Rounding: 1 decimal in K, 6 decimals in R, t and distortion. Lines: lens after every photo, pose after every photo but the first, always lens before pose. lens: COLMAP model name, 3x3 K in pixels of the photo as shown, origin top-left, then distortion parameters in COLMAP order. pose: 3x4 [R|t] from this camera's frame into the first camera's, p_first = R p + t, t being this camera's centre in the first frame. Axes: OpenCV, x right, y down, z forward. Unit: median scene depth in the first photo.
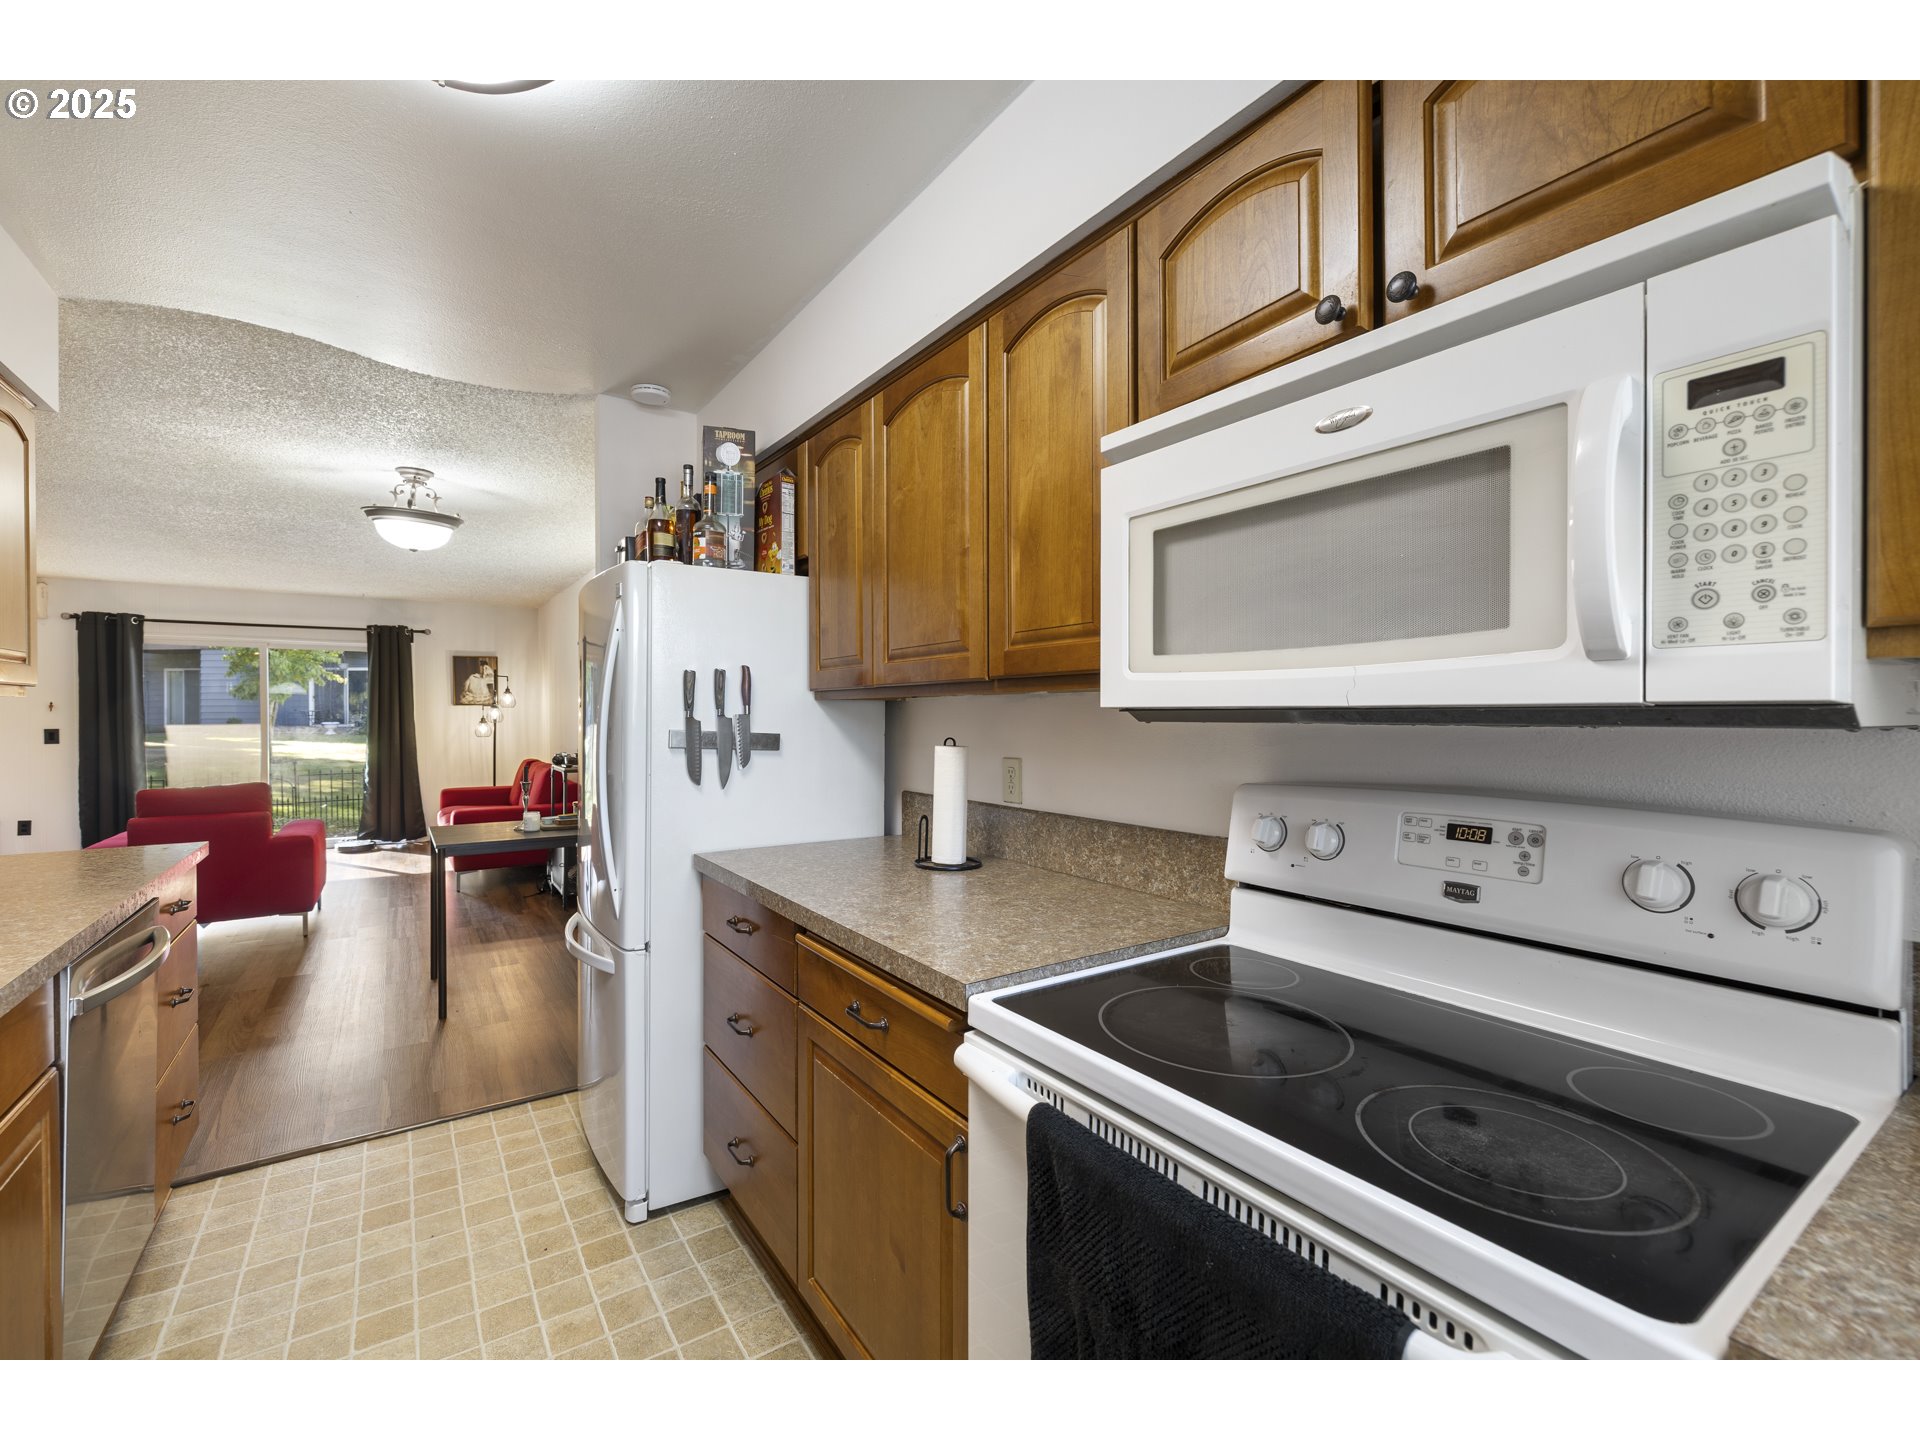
lens RADIAL K [[852.6, 0, 949.7], [0, 852.6, 720.1], [0, 0, 1]] dist [-0.001811, -0.000453]
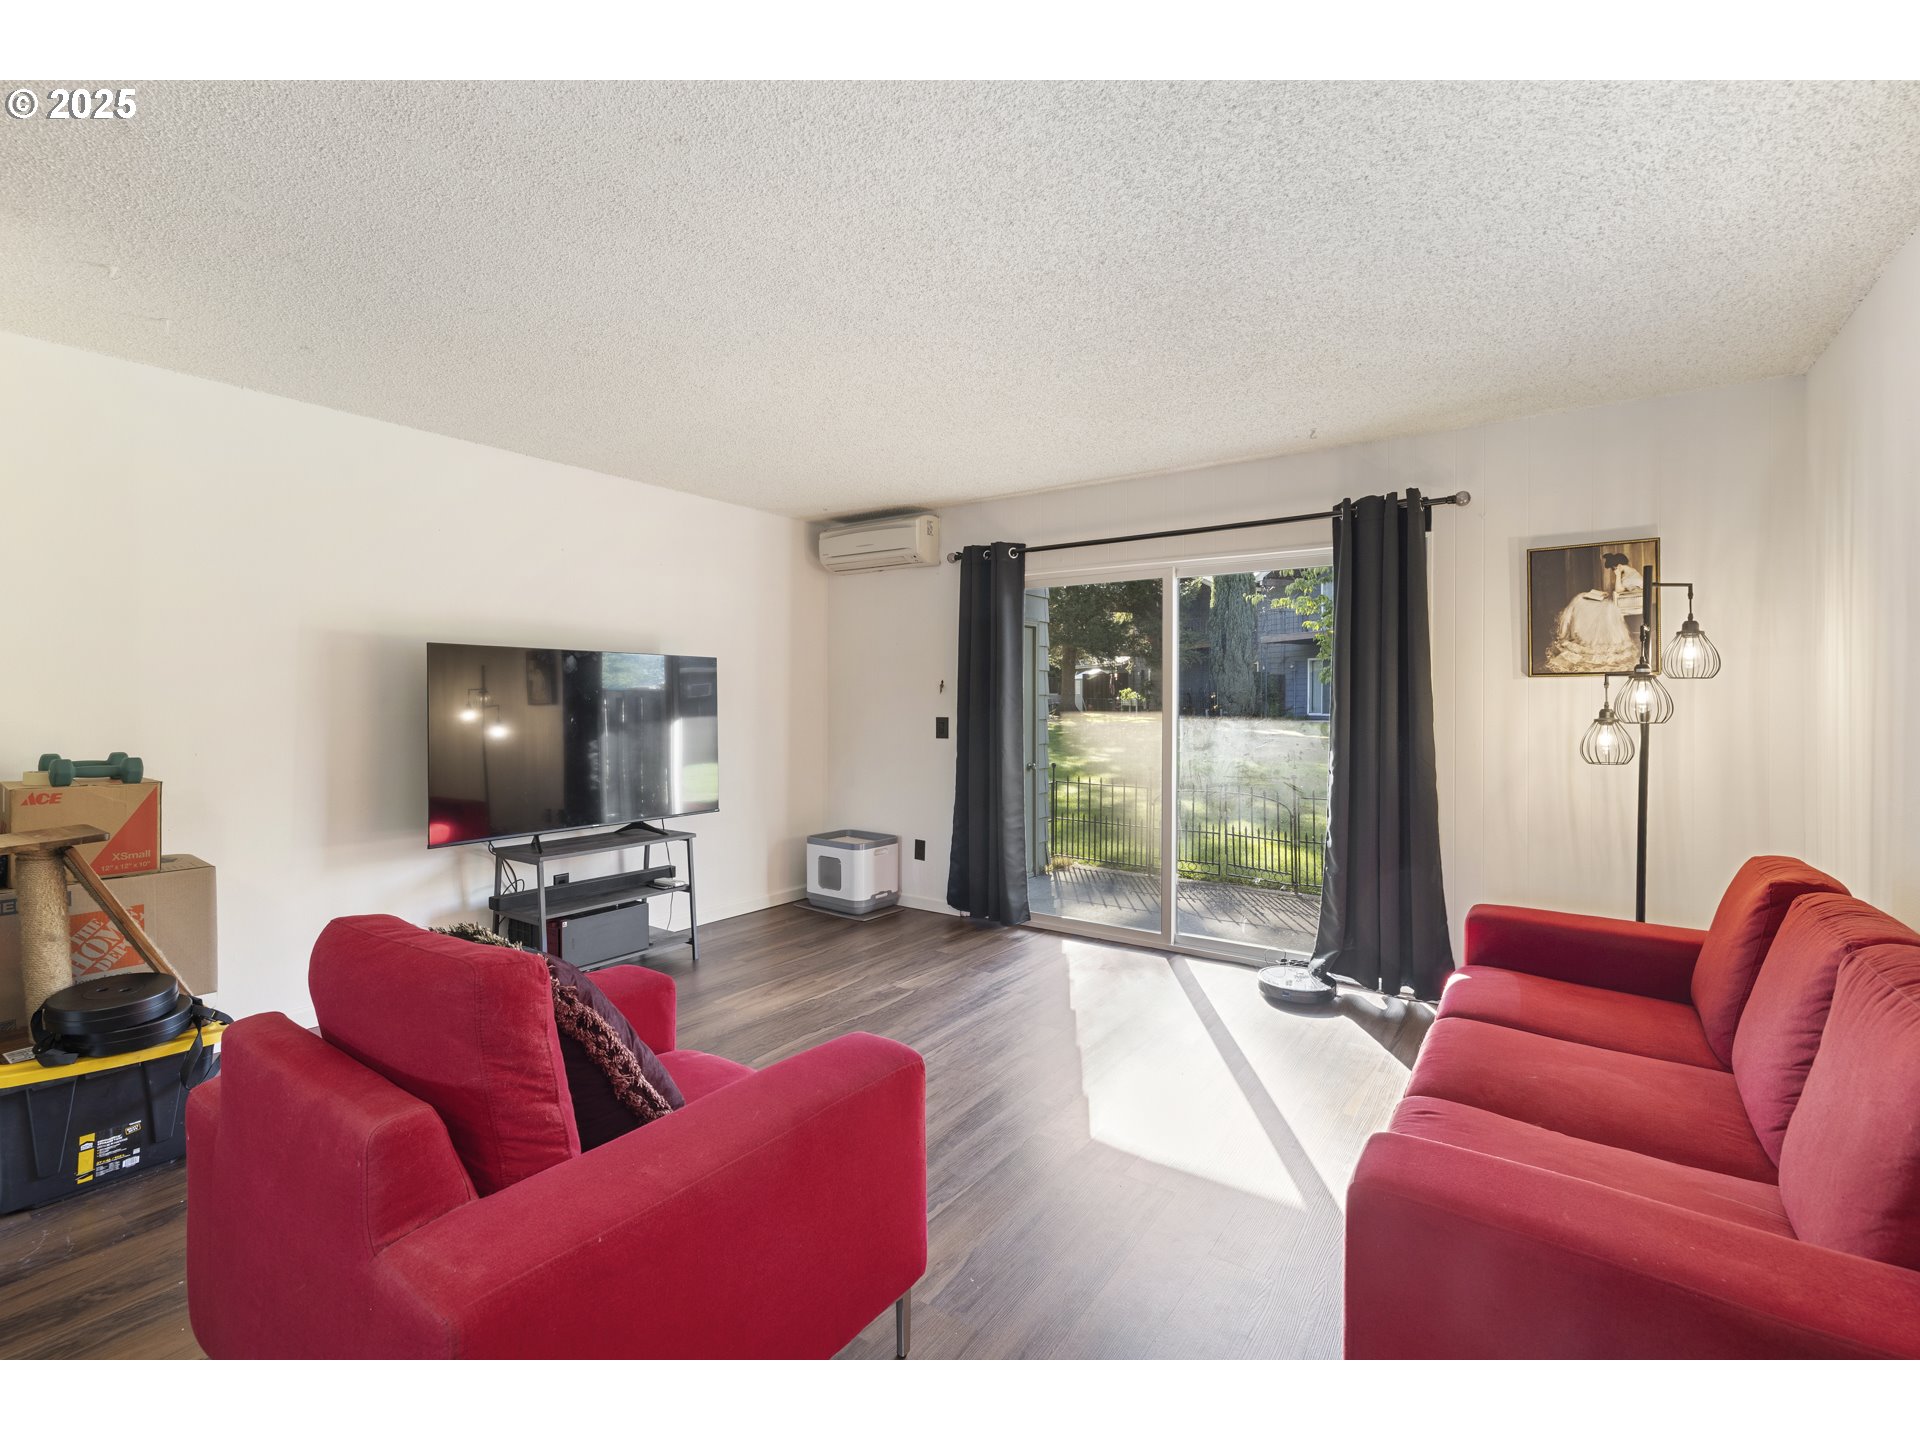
lens RADIAL K [[852.6, 0, 949.8], [0, 852.6, 702.9], [0, 0, 1]] dist [-0.001811, -0.000453]
pose [[0.369971, 0.006197, -0.929022, -0.322986], [-0.010839, 0.999938, 0.002353, -0.003344], [0.928980, 0.009199, 0.370016, 0.620465]]
